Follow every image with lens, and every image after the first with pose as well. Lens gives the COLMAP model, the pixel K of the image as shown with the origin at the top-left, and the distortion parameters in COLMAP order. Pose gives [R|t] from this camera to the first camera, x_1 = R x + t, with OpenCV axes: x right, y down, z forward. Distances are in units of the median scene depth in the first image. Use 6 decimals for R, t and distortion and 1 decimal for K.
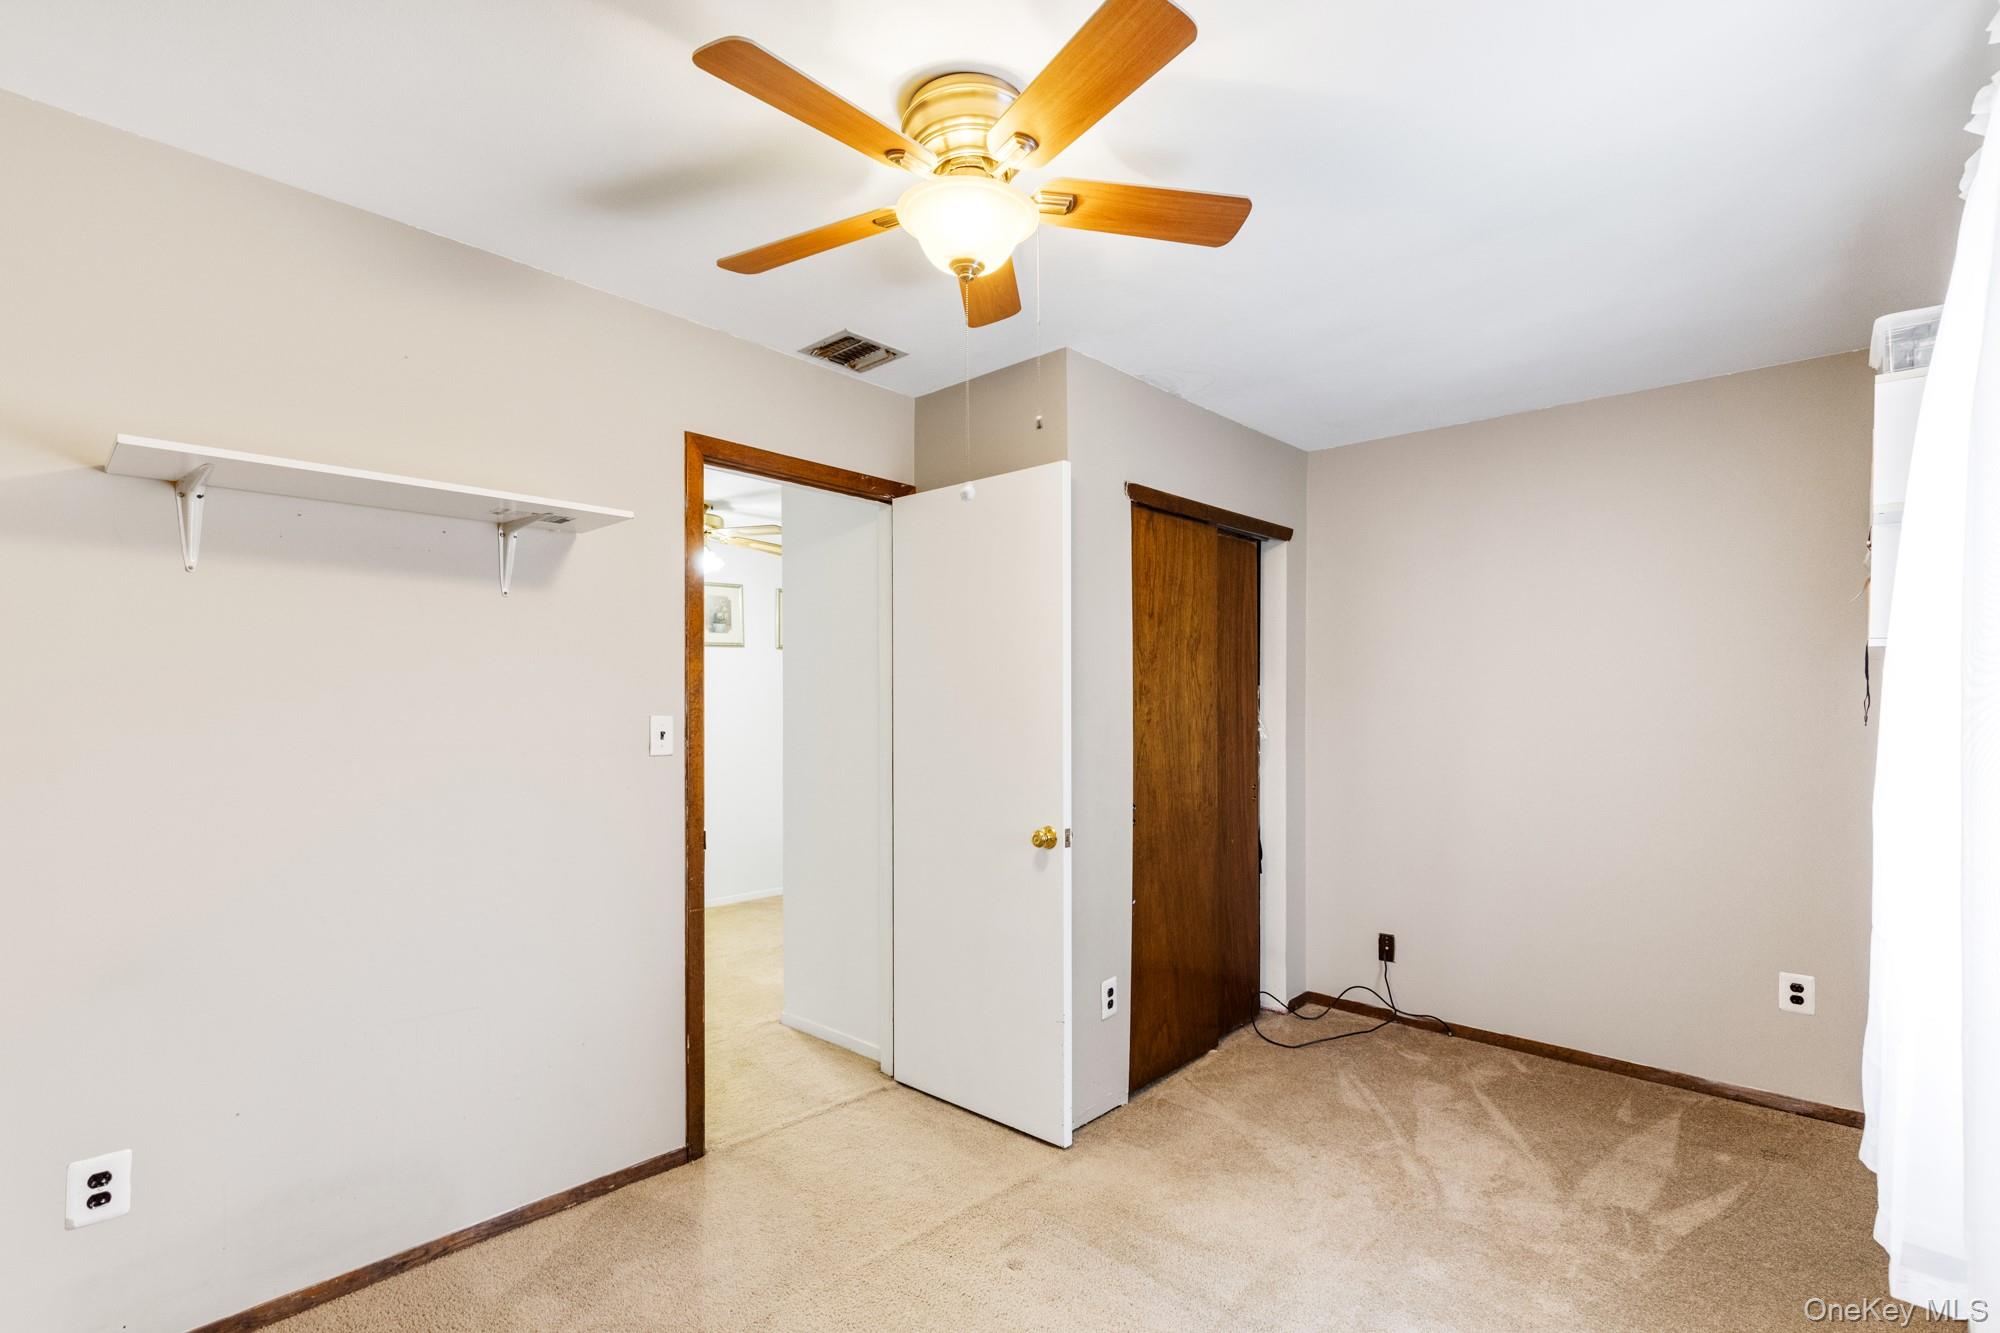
lens RADIAL K [[939.0, 0, 1000.7], [0, 939.0, 705.3], [0, 0, 1]] dist [0.002361, 0.000335]
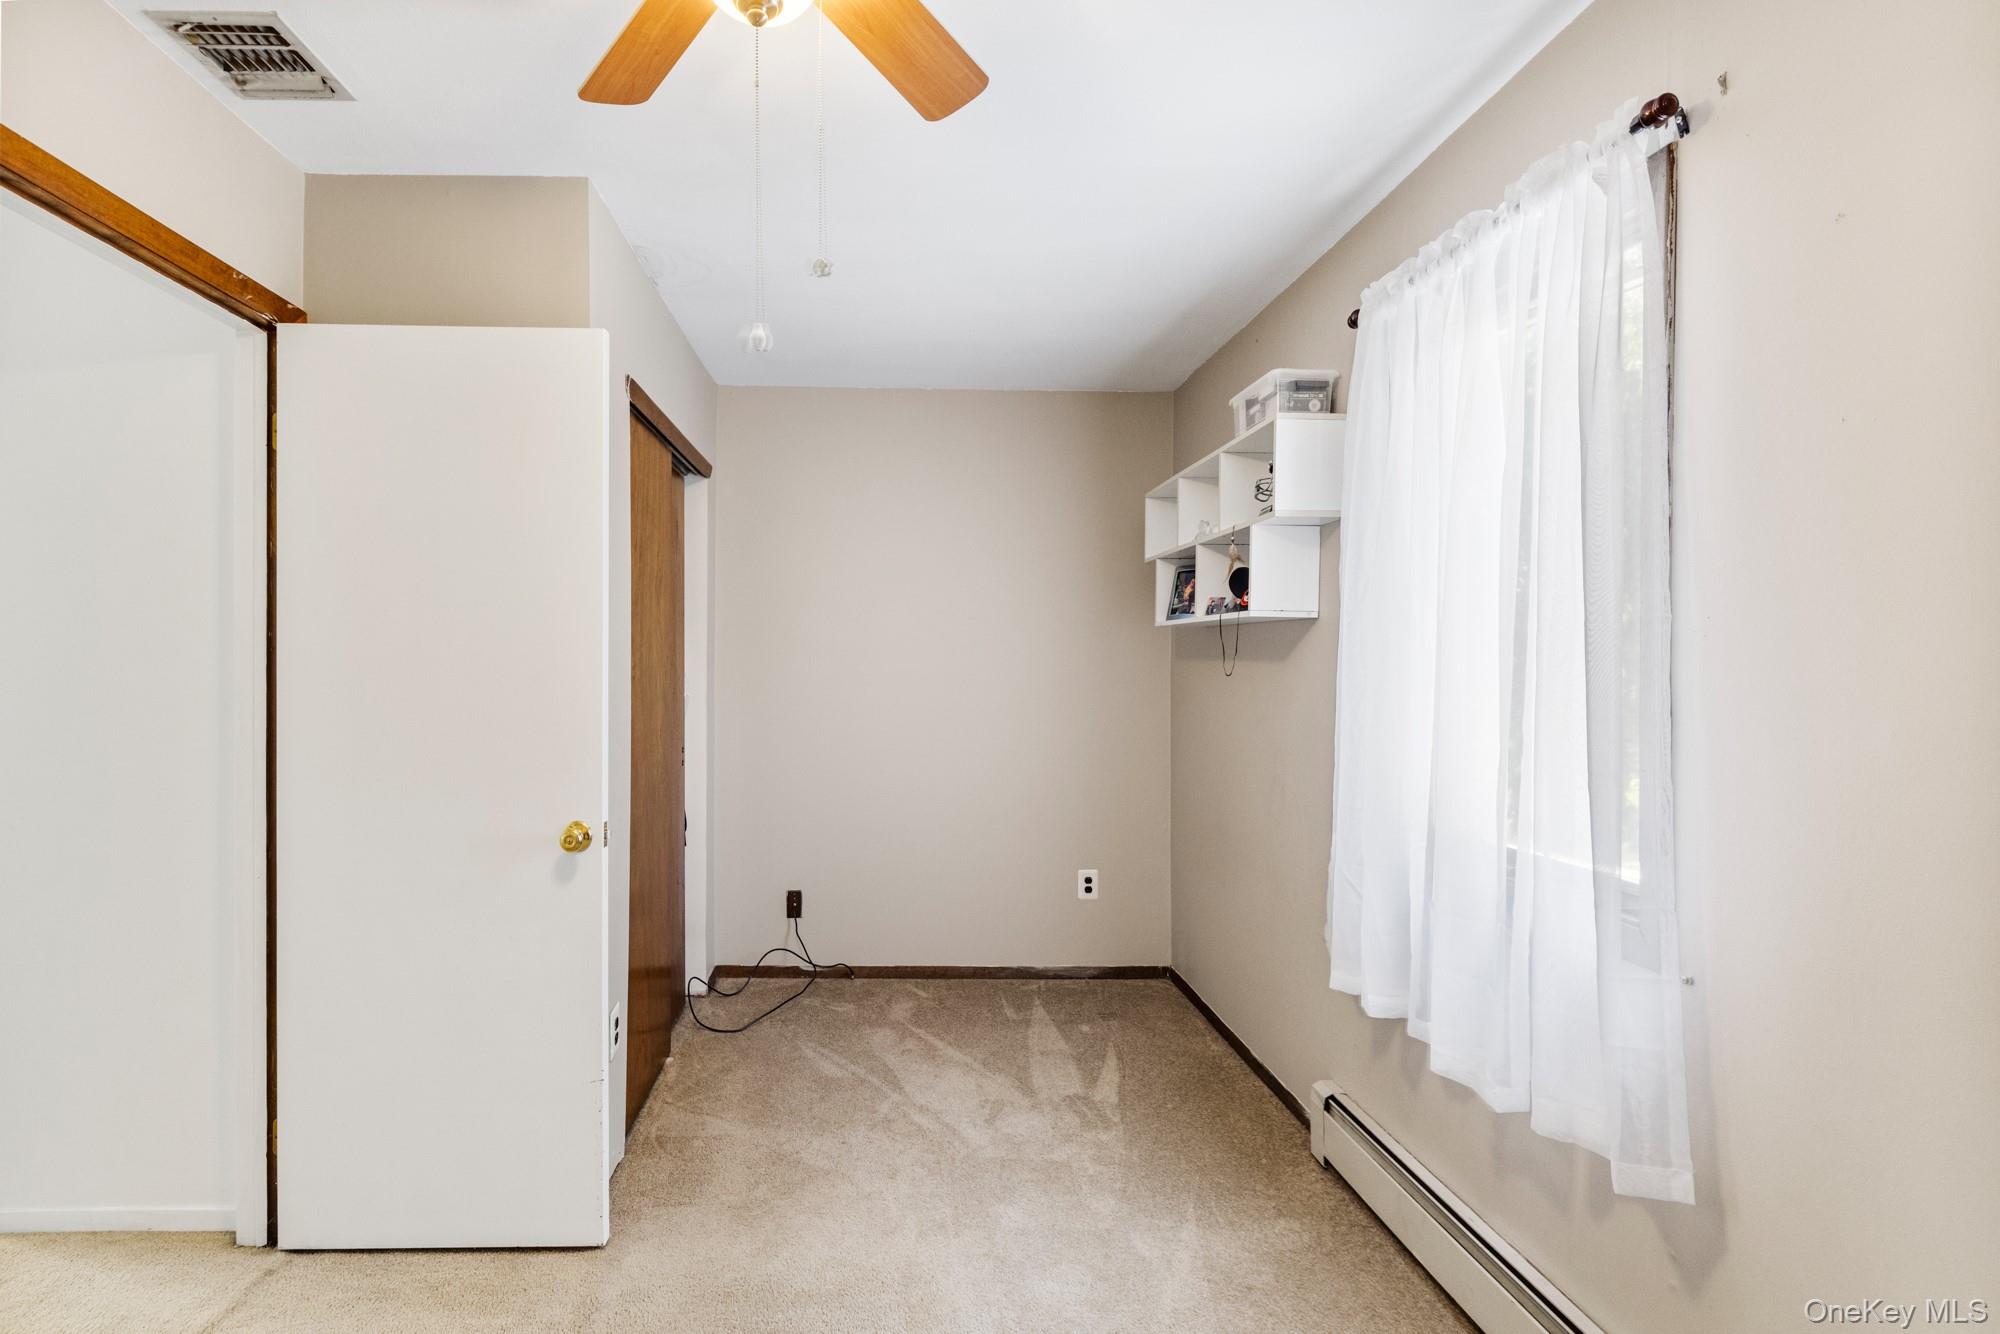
lens RADIAL K [[958.6, 0, 1000.0], [0, 958.6, 667.0], [0, 0, 1]] dist [0.001747, 0.000060]
pose [[0.725549, -0.000652, 0.688170, -0.179940], [-0.006822, 0.999944, 0.008140, -0.000148], [-0.688136, -0.010601, 0.725504, 0.180367]]
